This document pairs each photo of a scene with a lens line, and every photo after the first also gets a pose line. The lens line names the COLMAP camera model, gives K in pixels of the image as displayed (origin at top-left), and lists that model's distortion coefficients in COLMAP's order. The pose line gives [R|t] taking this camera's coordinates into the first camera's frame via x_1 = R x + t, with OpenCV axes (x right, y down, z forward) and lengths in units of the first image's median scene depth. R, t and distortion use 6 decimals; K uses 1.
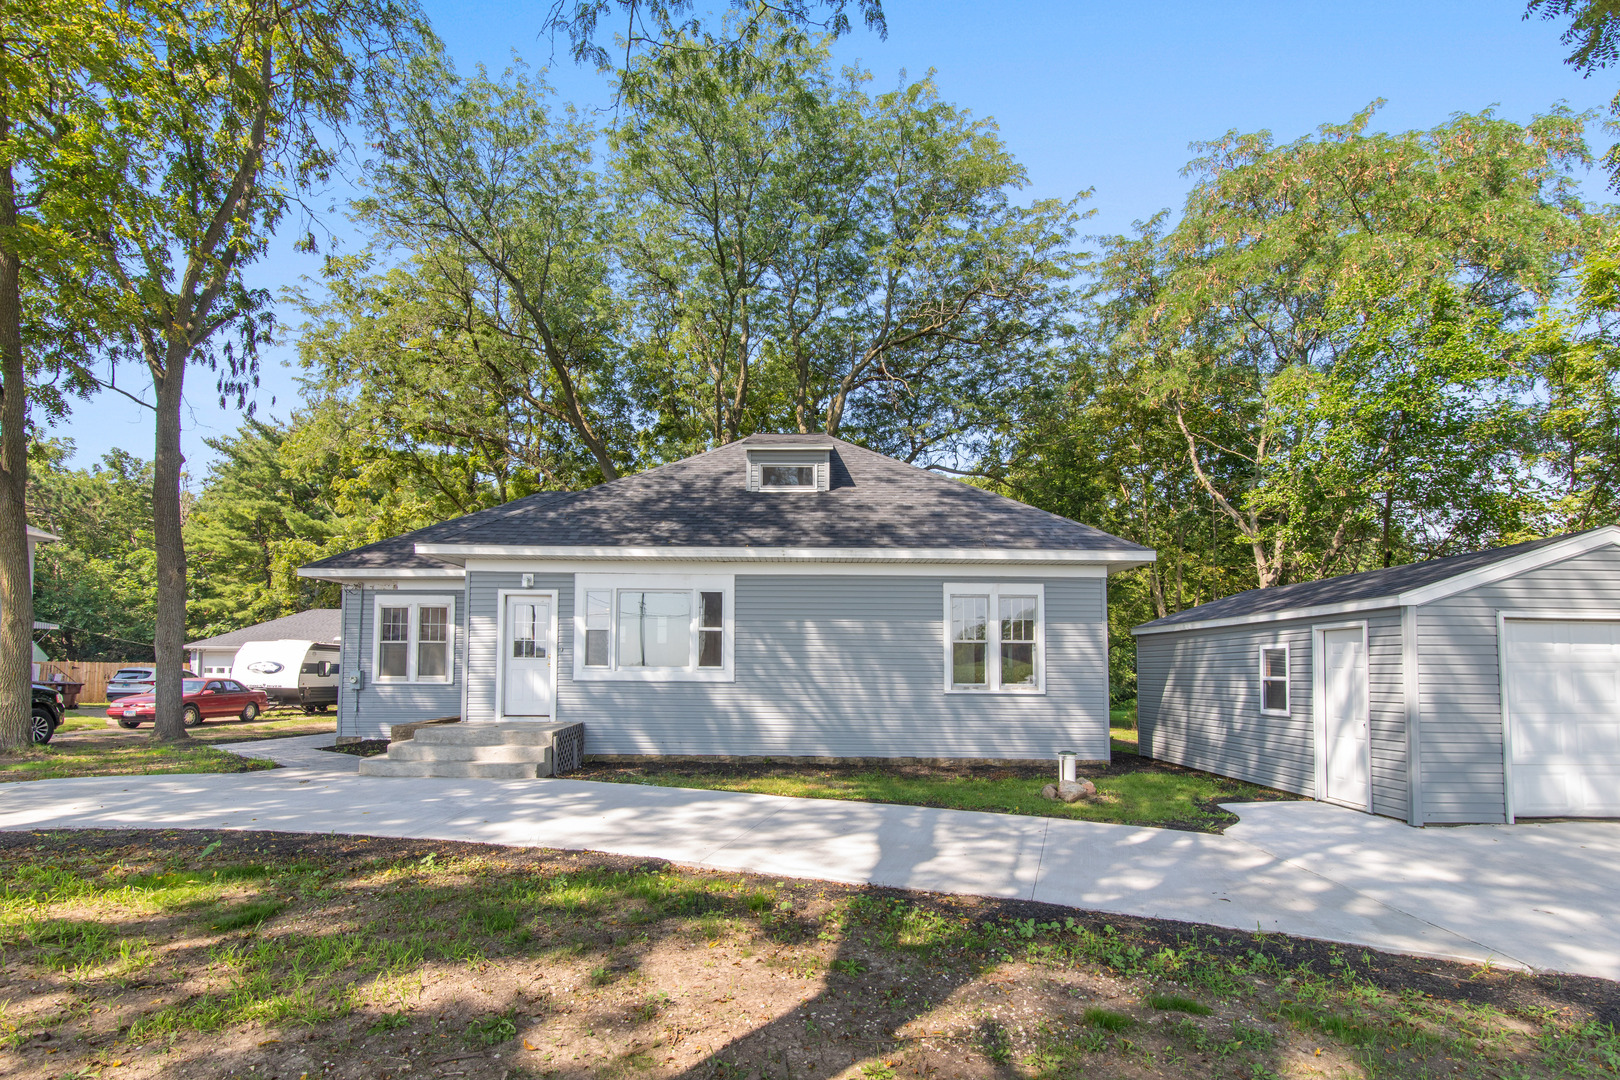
lens RADIAL K [[782.7, 0, 814.2], [0, 782.7, 637.6], [0, 0, 1]] dist [-0.001895, 0.001726]
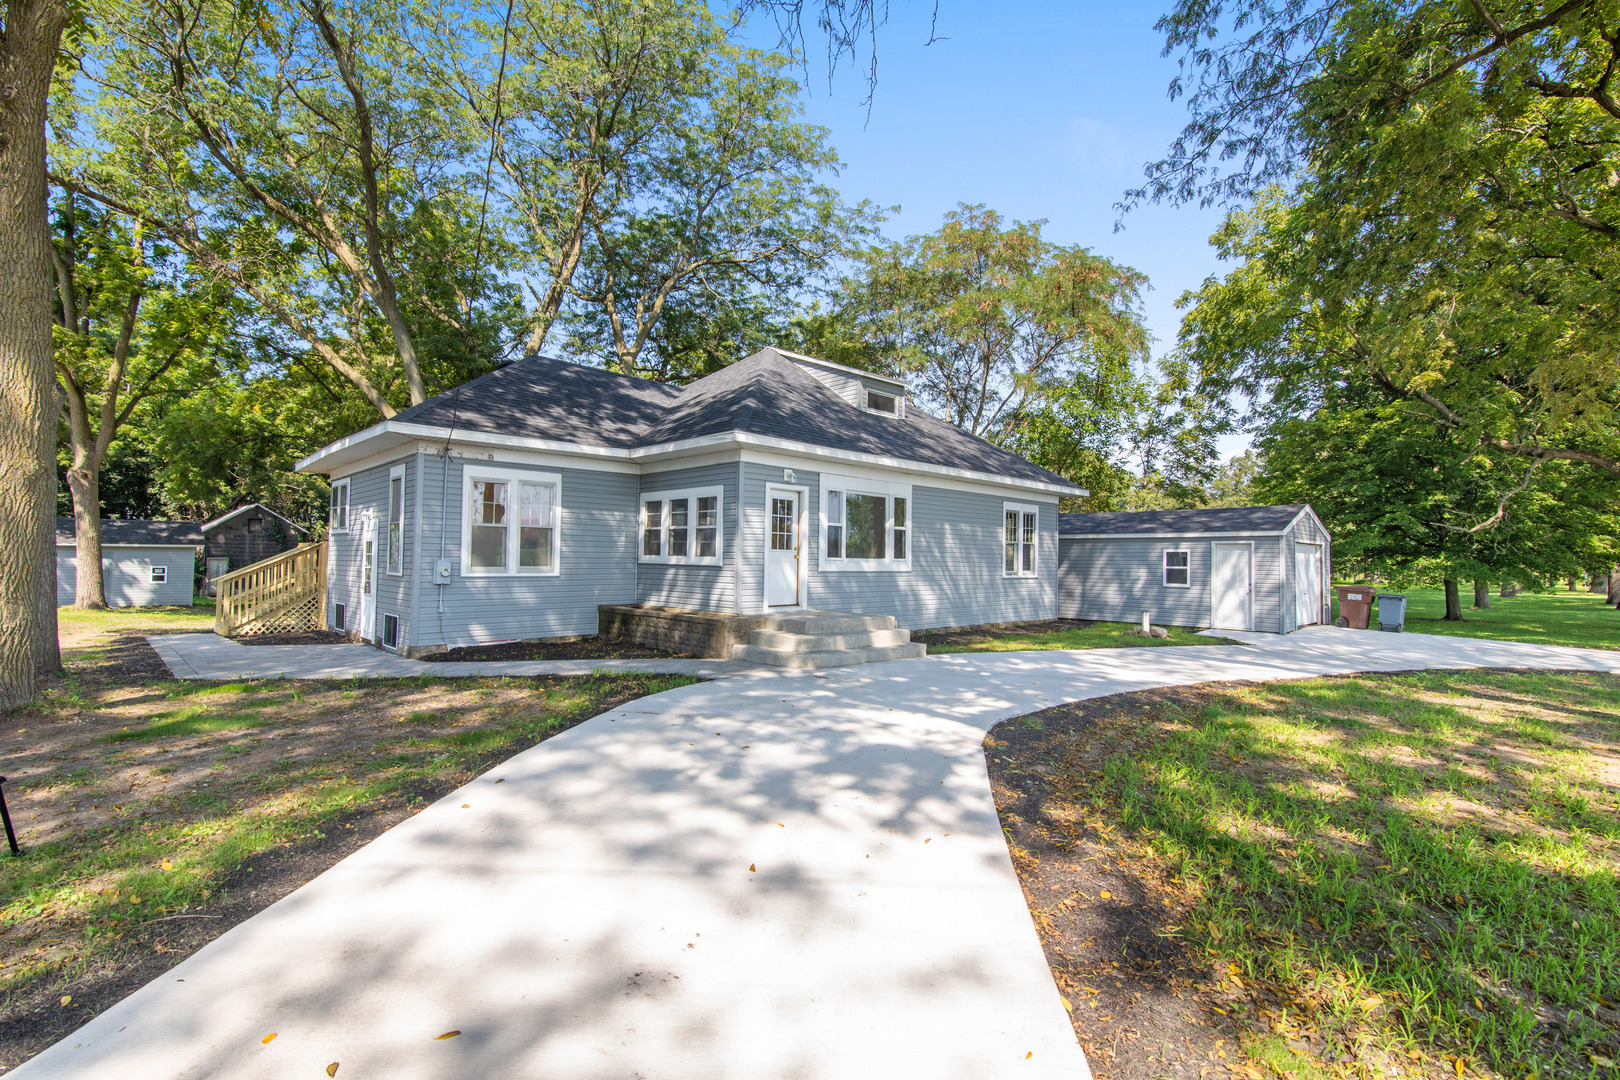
lens RADIAL K [[736.7, 0, 803.6], [0, 736.7, 546.6], [0, 0, 1]] dist [0.003679, -0.000202]
pose [[0.719597, 0.013818, 0.694255, -1.033557], [-0.037618, 0.999110, 0.019105, 0.001636], [-0.693372, -0.039864, 0.719476, 0.275809]]
